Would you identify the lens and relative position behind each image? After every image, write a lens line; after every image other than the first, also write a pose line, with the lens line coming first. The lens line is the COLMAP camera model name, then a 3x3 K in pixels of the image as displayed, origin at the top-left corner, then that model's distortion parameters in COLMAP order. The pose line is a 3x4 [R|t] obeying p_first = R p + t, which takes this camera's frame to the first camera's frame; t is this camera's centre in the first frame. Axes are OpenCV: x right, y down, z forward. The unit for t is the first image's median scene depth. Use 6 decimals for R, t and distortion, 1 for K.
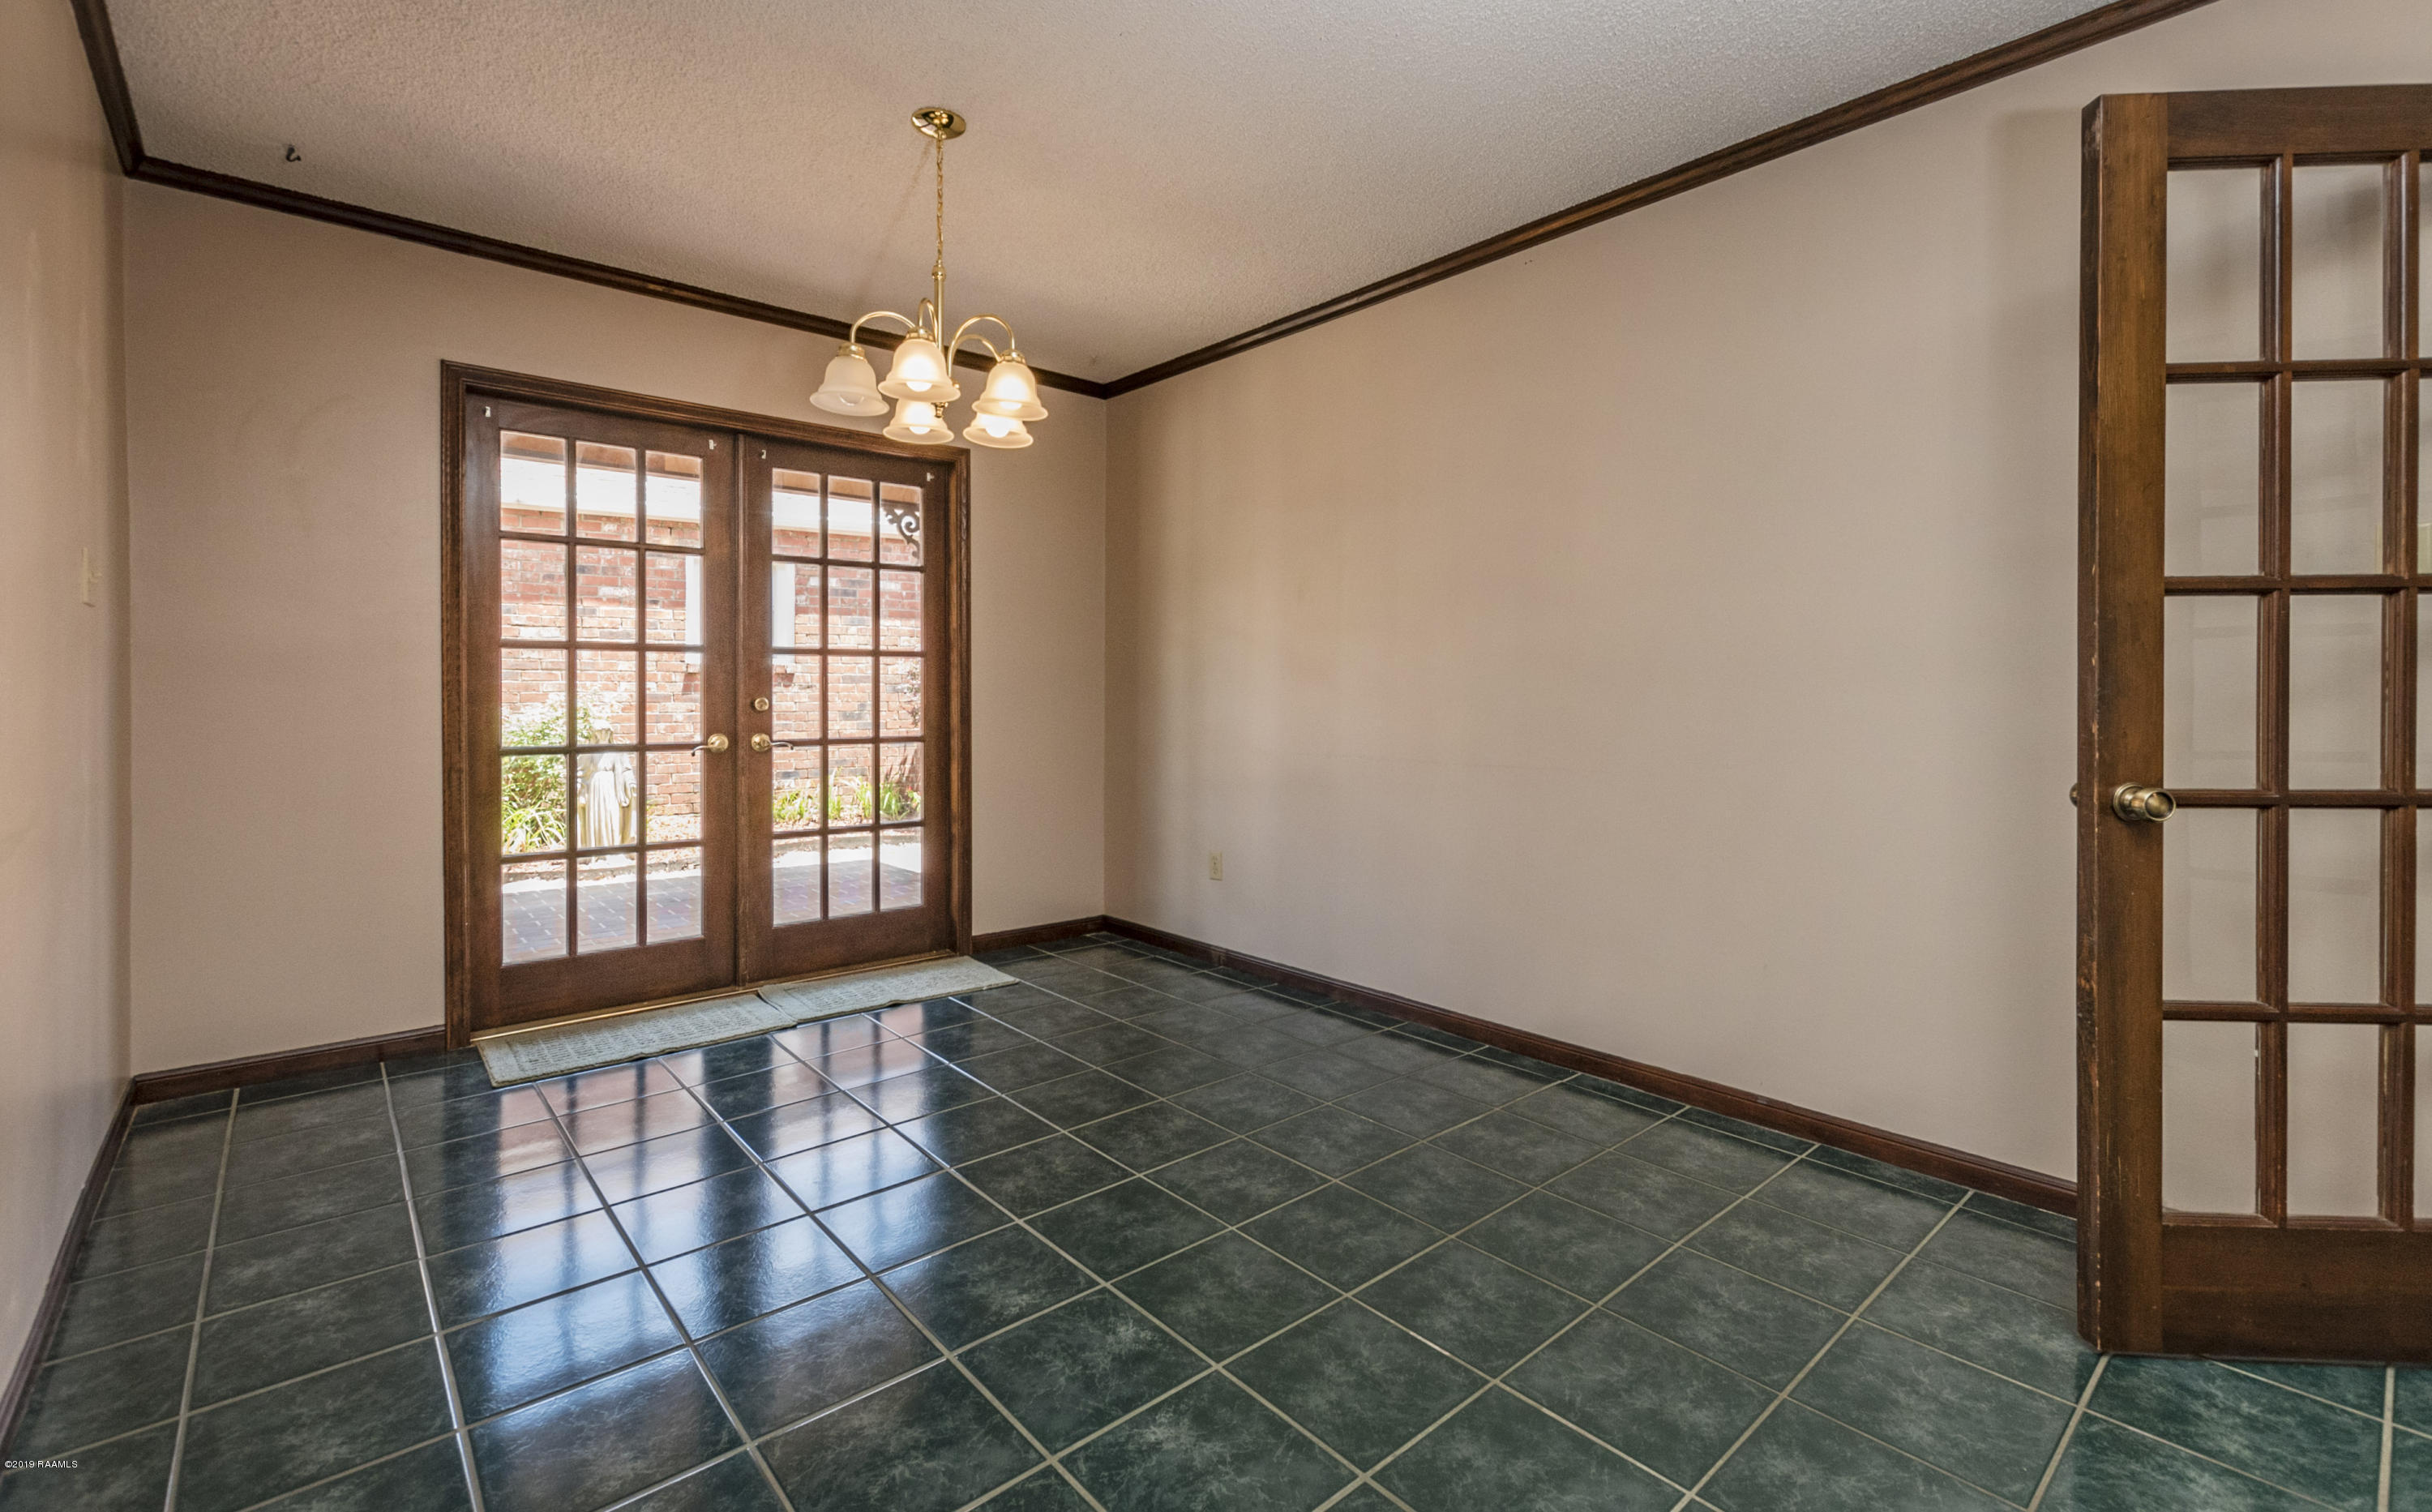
lens RADIAL K [[1043.5, 0, 1216.0], [0, 1043.5, 756.0], [0, 0, 1]] dist [0.000349, -0.000004]
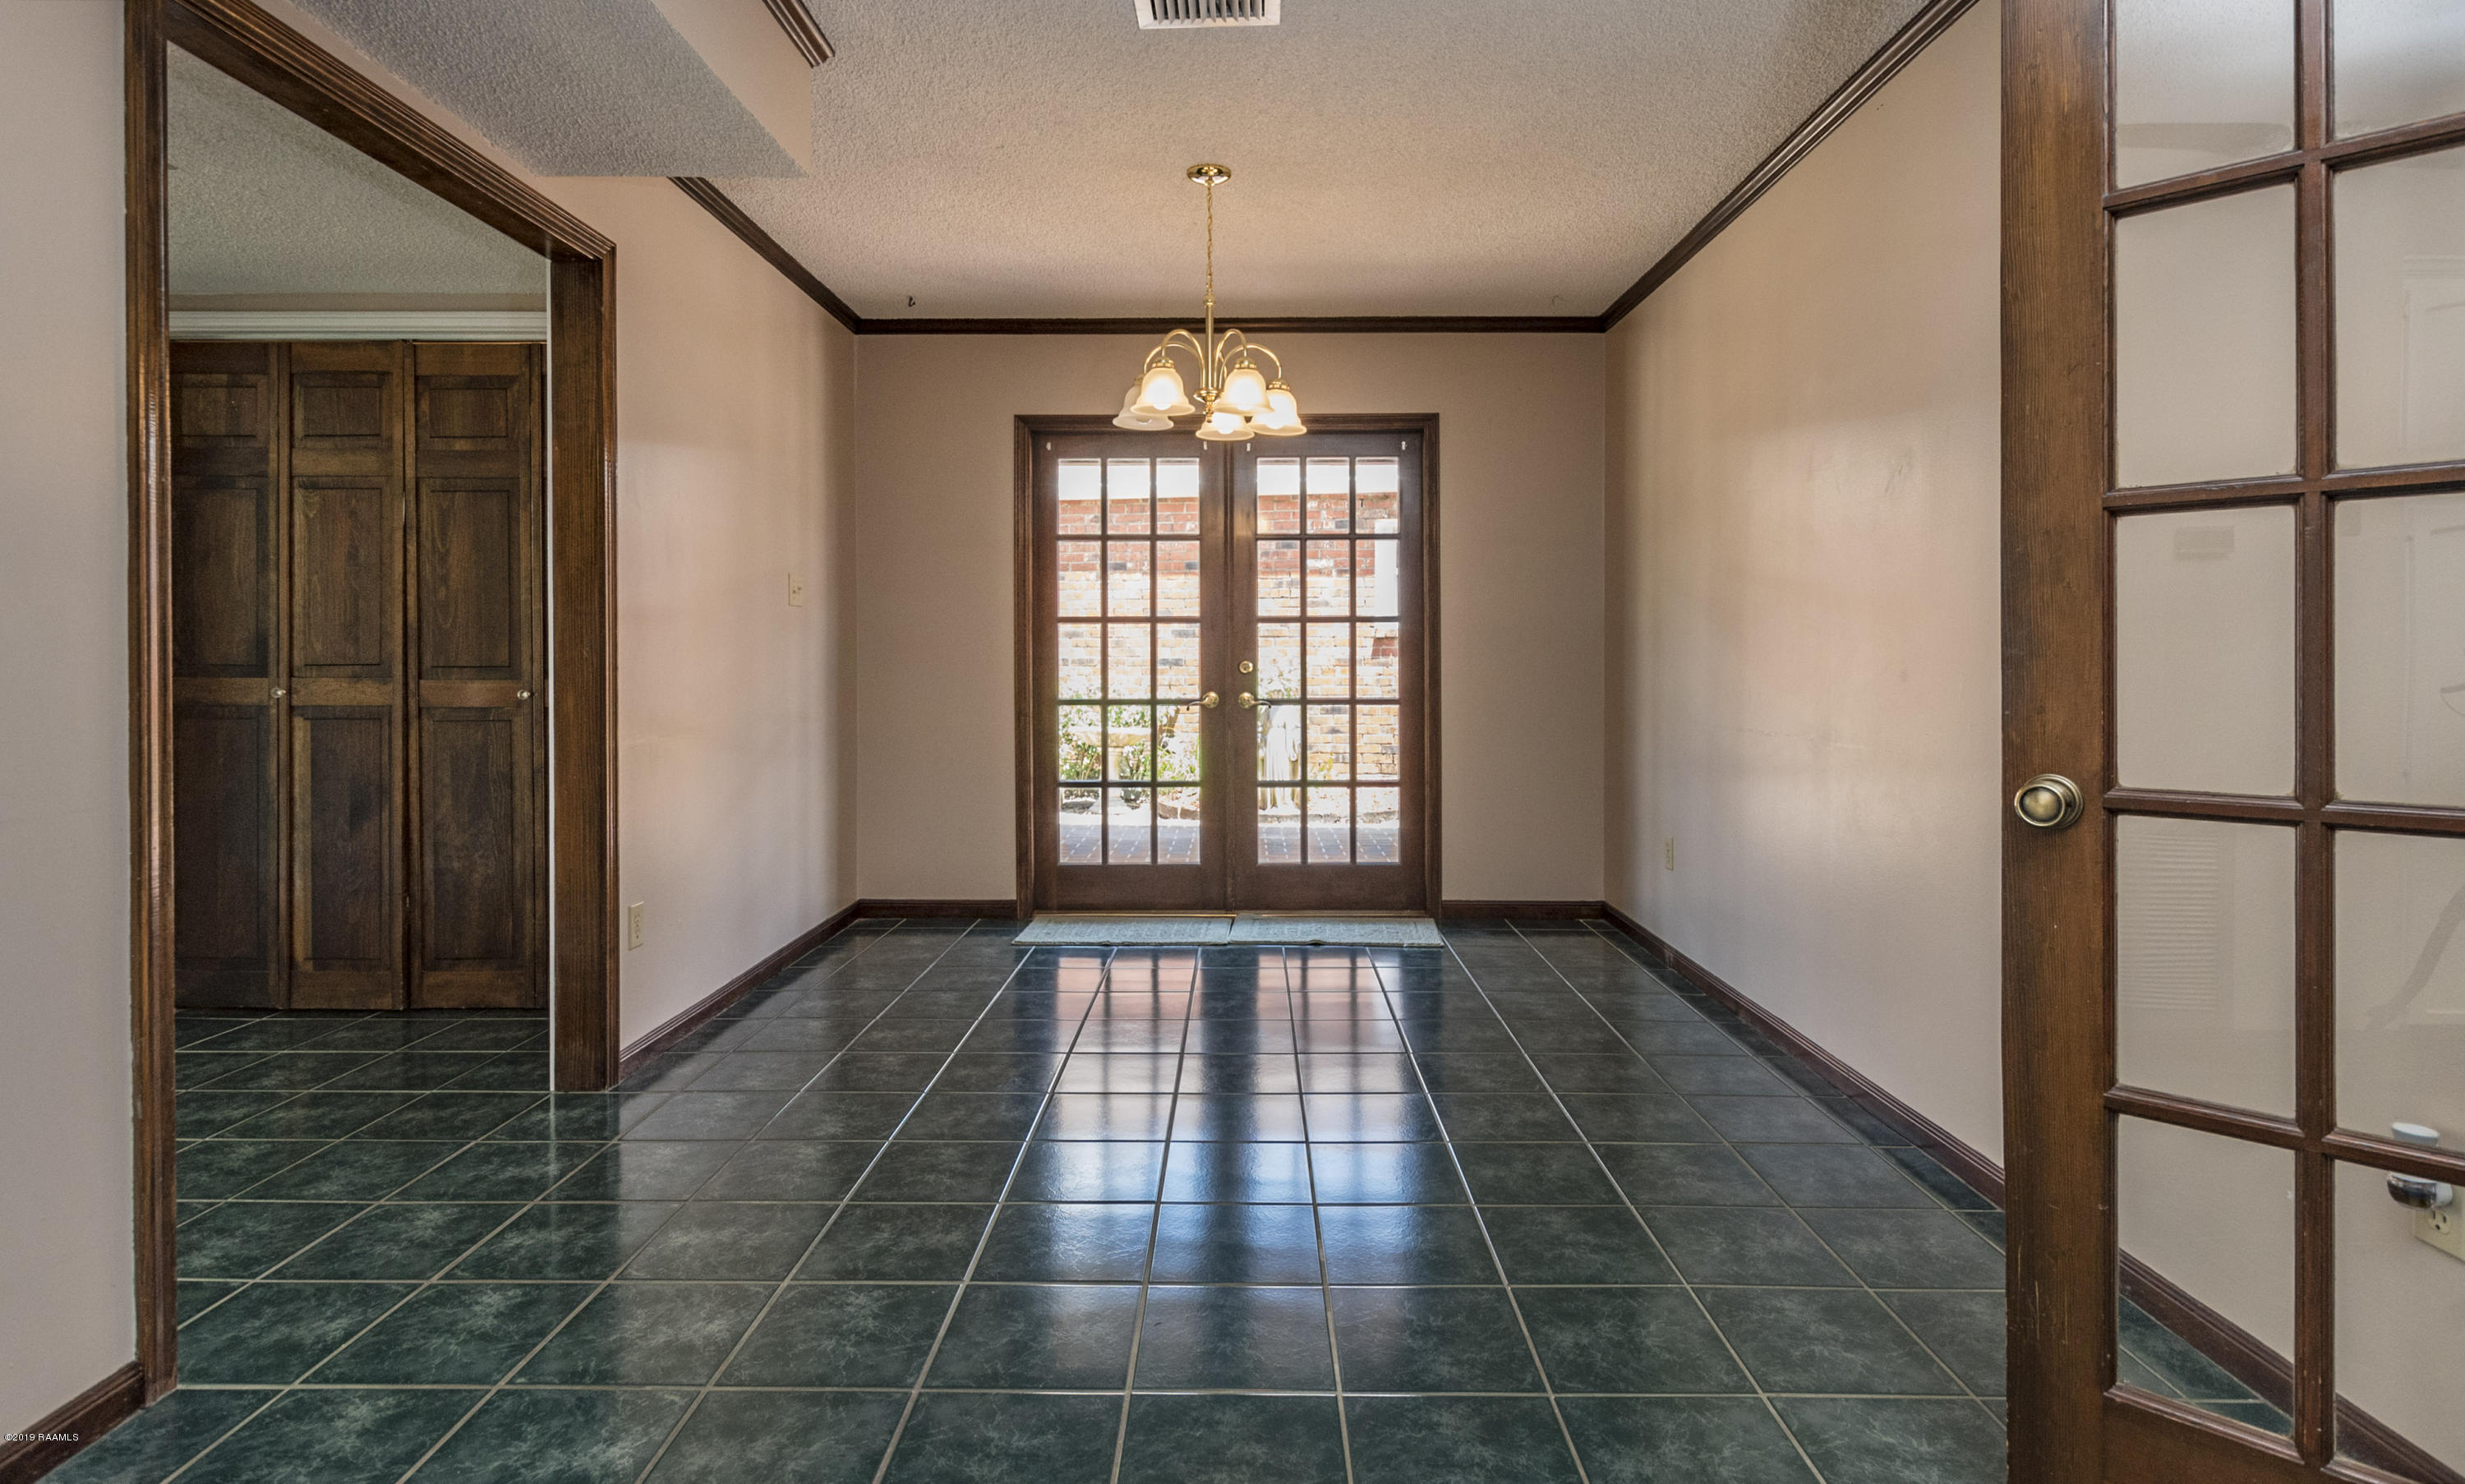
lens RADIAL K [[1216.5, 0, 1232.5], [0, 1216.5, 742.0], [0, 0, 1]] dist [-0.002498, -0.000729]
pose [[0.752416, 0.043727, -0.657235, 0.415191], [-0.037605, 0.999018, 0.023416, 0.001844], [0.657614, 0.007096, 0.753322, -0.010285]]
